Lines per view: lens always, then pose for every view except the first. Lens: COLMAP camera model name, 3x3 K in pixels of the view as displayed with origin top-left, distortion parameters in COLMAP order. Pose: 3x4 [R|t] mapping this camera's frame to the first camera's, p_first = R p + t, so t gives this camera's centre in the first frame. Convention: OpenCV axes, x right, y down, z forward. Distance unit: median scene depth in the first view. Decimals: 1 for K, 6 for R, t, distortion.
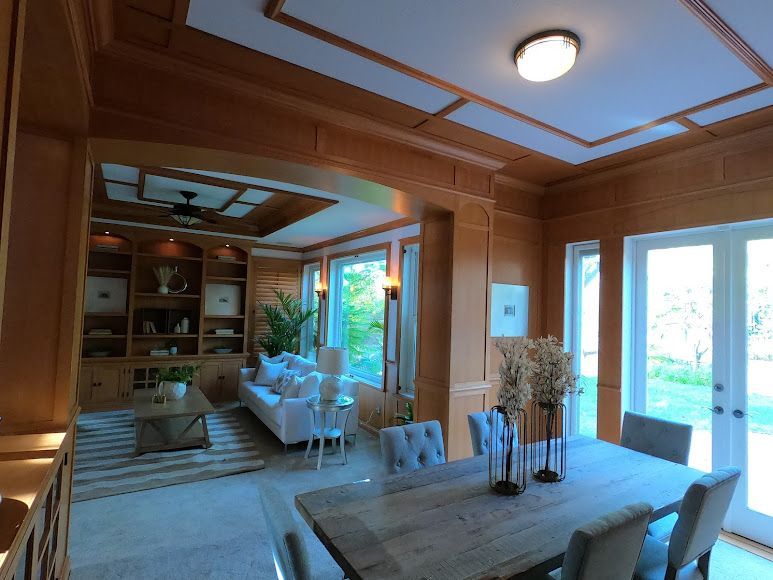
lens RADIAL K [[408.4, 0, 386.2], [0, 408.4, 291.6], [0, 0, 1]] dist [0.002963, 0.000357]
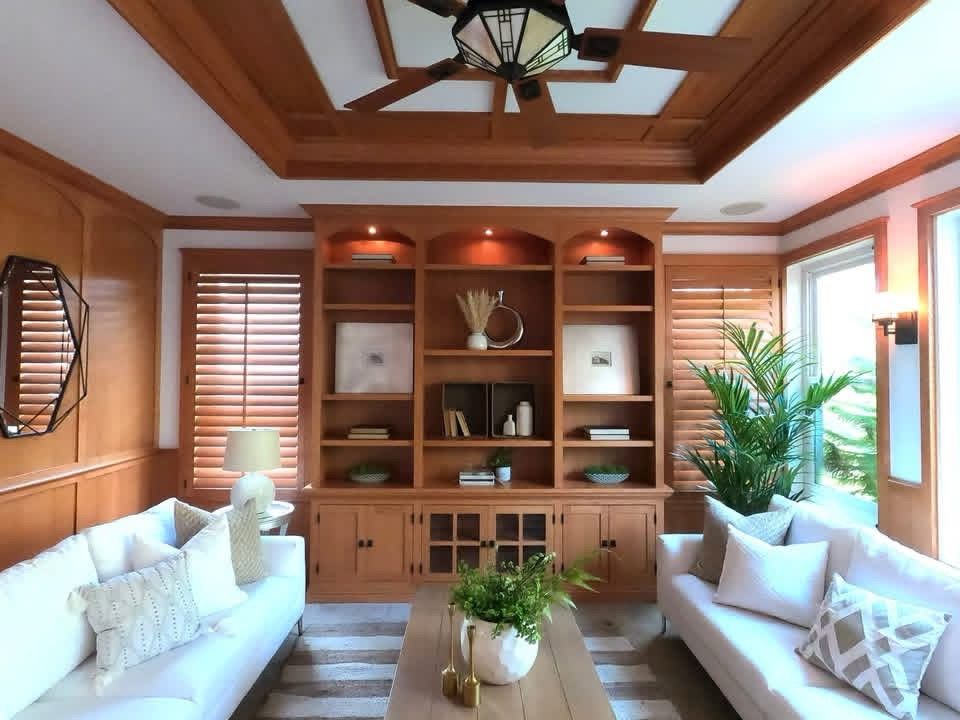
lens RADIAL K [[507.2, 0, 480.7], [0, 507.2, 361.6], [0, 0, 1]] dist [0.002963, 0.000357]
pose [[0.857471, -0.044854, -0.512573, -0.245822], [0.046560, 0.998870, -0.009519, 0.022772], [0.512421, -0.015703, 0.858591, 0.500154]]
